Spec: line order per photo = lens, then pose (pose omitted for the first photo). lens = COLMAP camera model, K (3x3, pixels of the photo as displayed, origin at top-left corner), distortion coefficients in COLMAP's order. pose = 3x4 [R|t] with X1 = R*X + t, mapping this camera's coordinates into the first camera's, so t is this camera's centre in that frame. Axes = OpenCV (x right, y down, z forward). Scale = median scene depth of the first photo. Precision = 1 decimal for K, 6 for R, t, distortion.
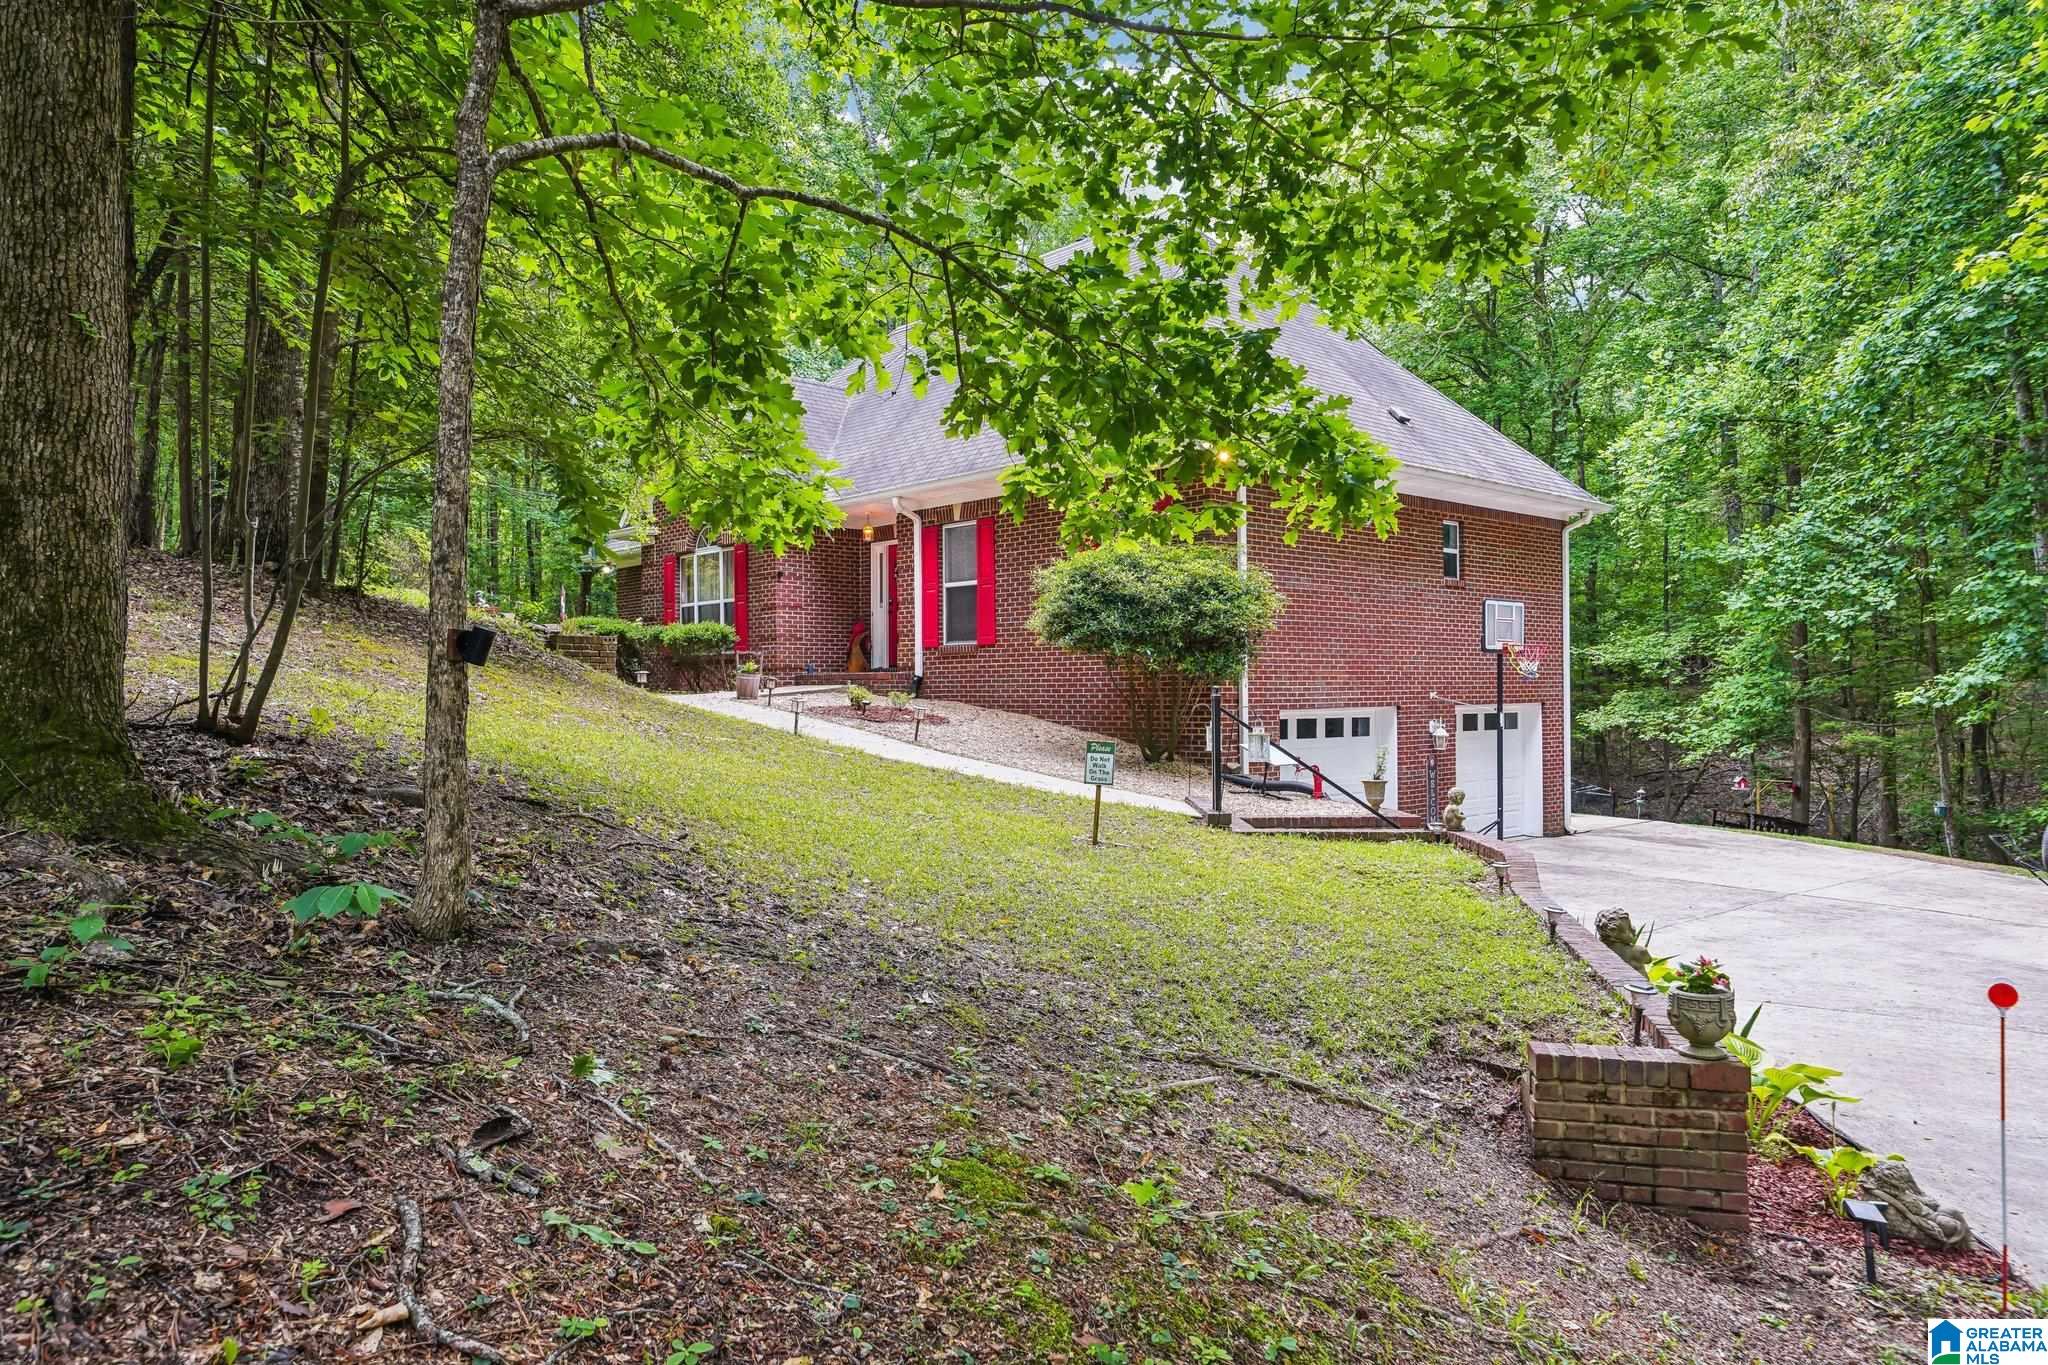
lens RADIAL K [[1386.7, 0, 1020.3], [0, 1386.7, 680.8], [0, 0, 1]] dist [0.008285, 0.001291]
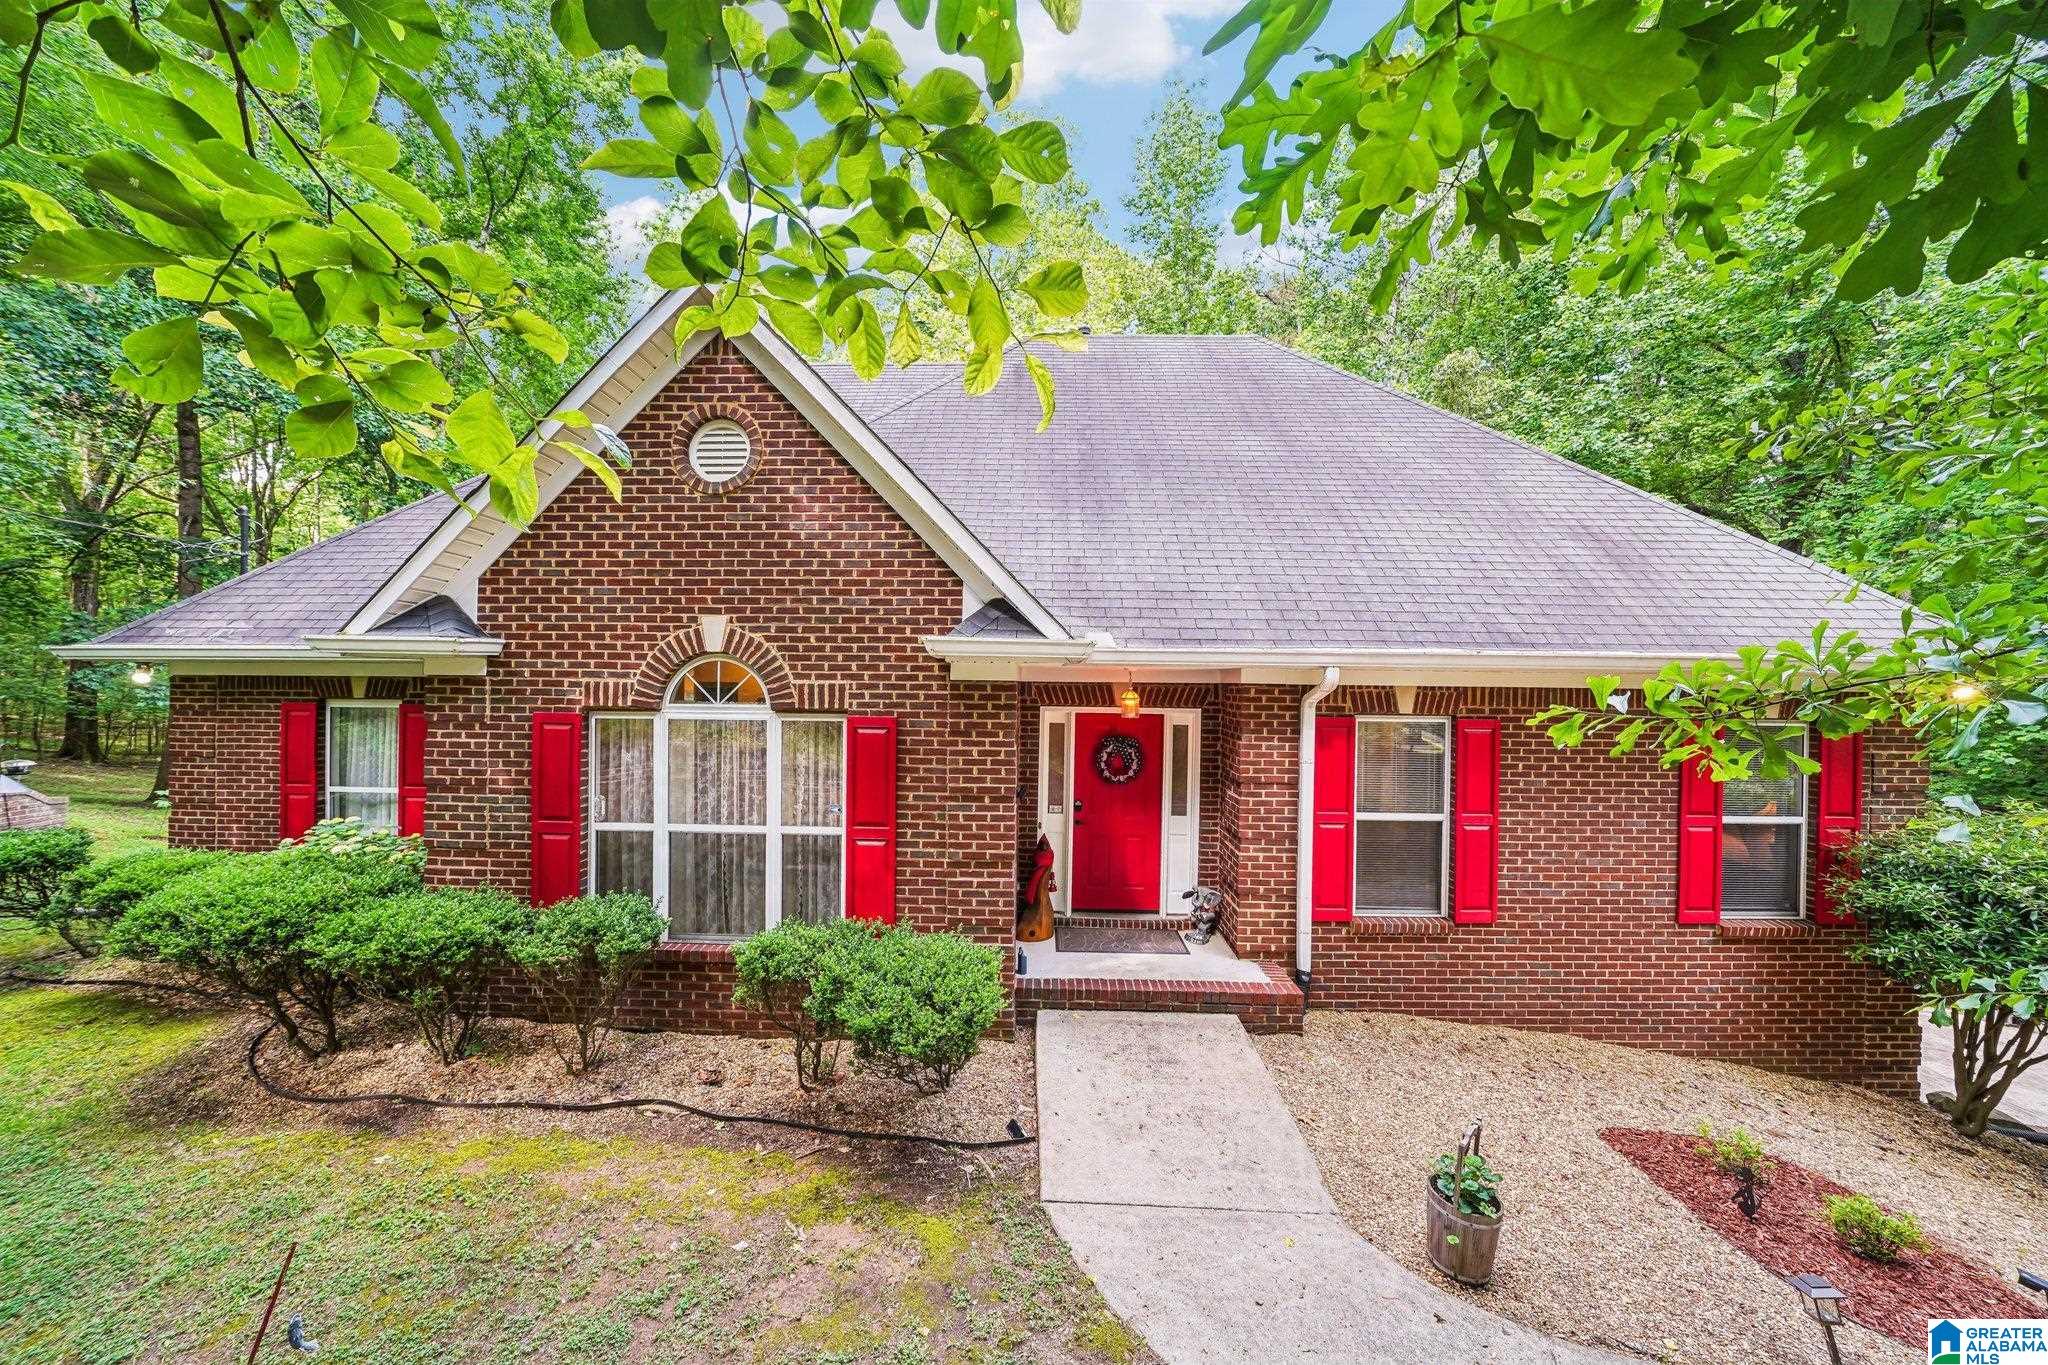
lens RADIAL K [[708.8, 0, 1024.9], [0, 708.8, 681.5], [0, 0, 1]] dist [-0.022849, 0.001212]
pose [[0.686394, 0.014319, 0.727089, -0.335836], [-0.023593, 0.999718, 0.002584, -0.111272], [-0.726847, -0.018928, 0.686539, 0.802195]]
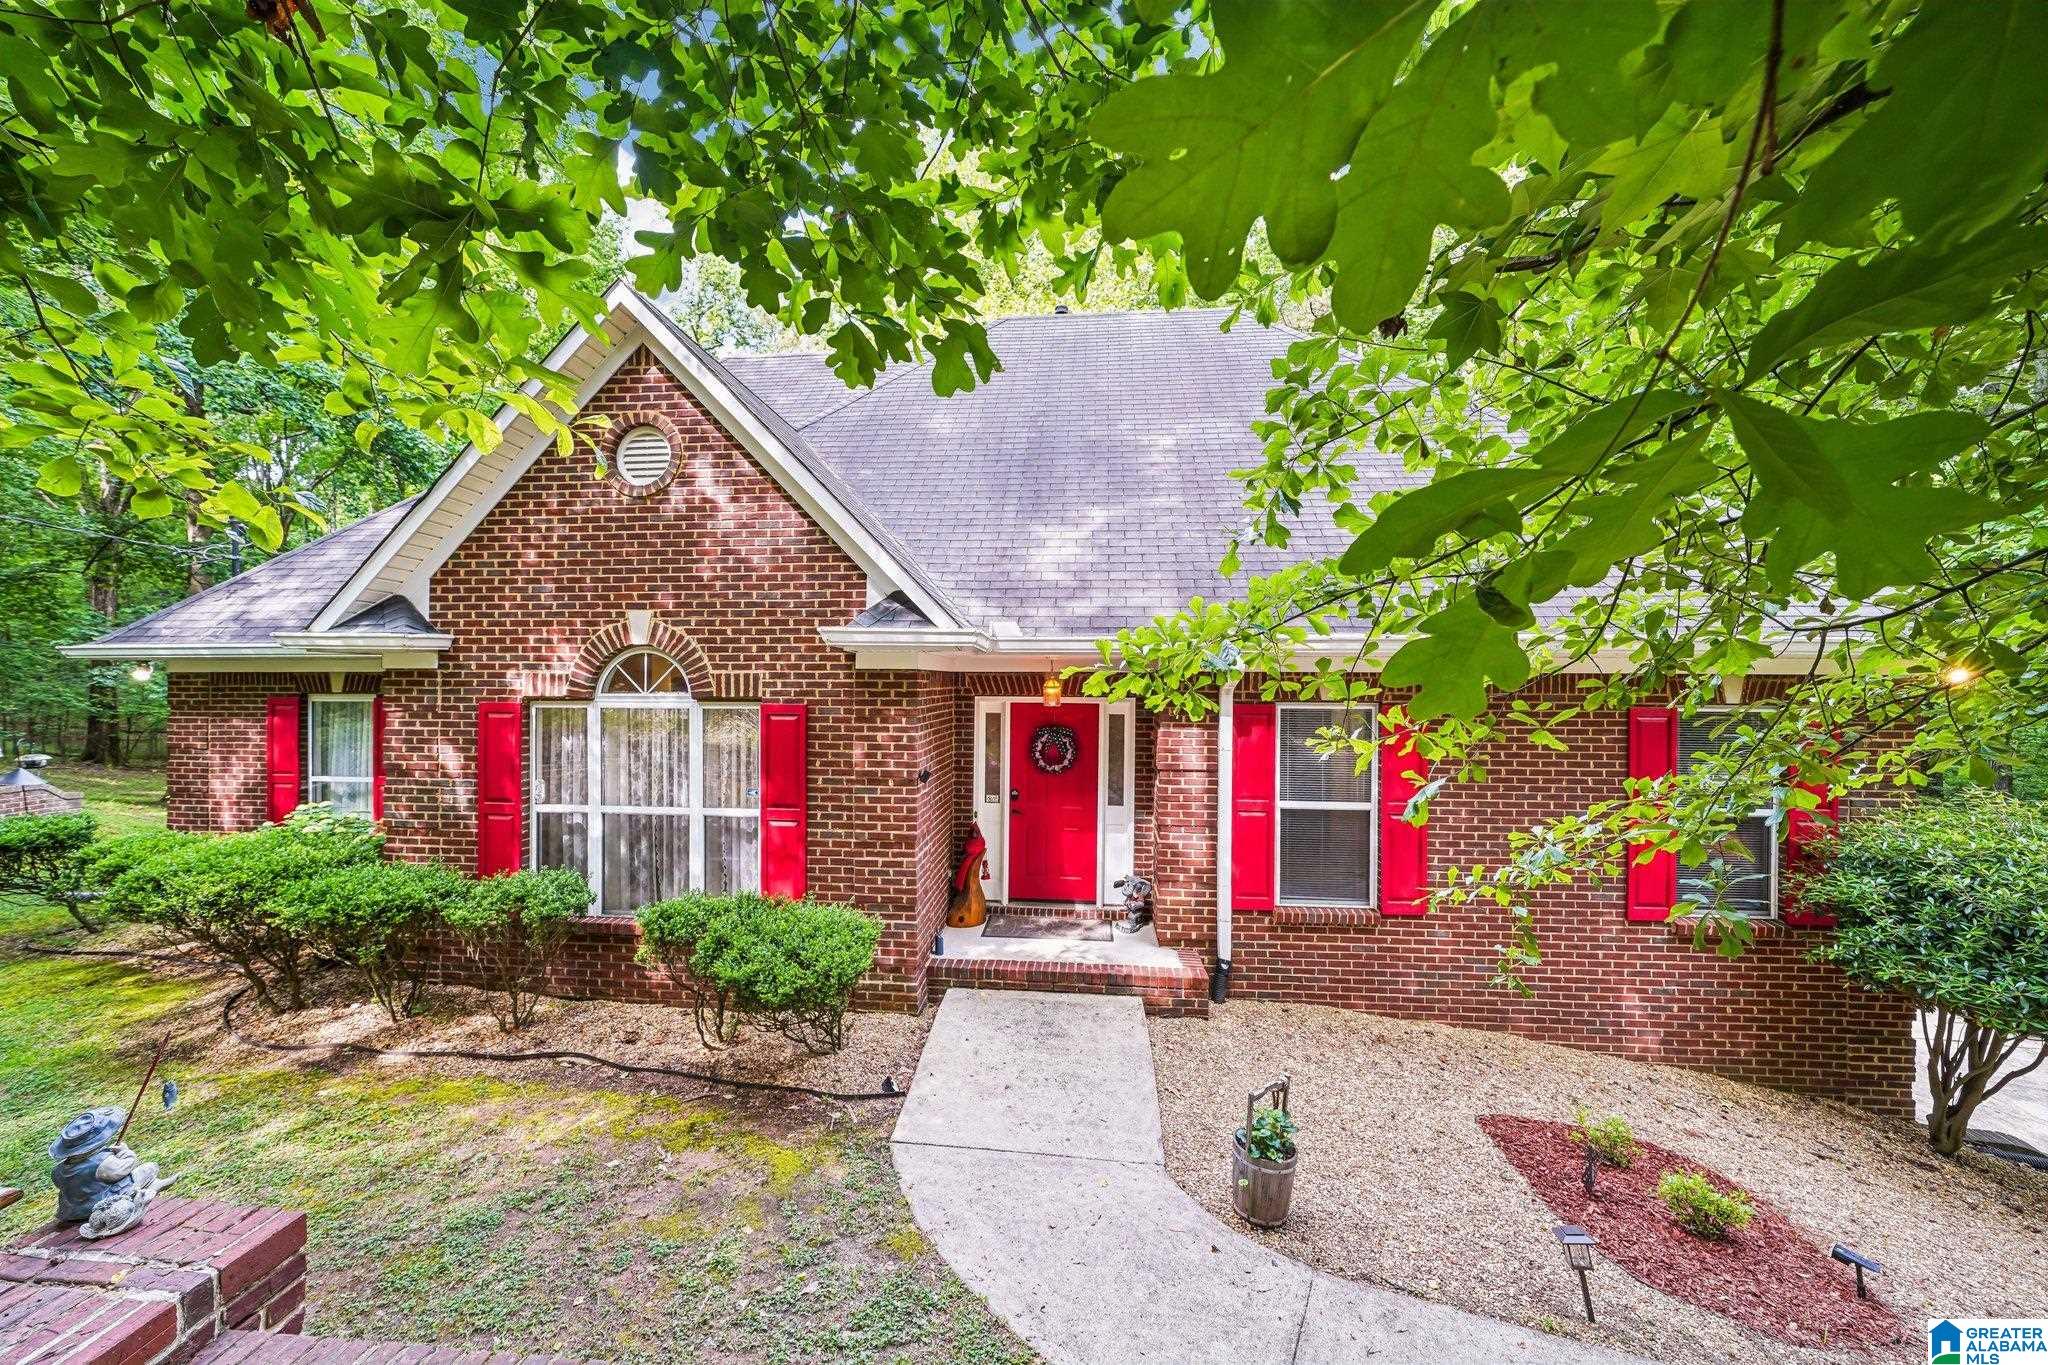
lens RADIAL K [[779.3, 0, 1025.8], [0, 779.3, 681.7], [0, 0, 1]] dist [-0.009242, -0.000057]
pose [[0.737124, 0.007443, 0.675716, -0.321889], [-0.015955, 0.999852, 0.006391, -0.108861], [-0.675569, -0.015492, 0.737134, 0.741925]]
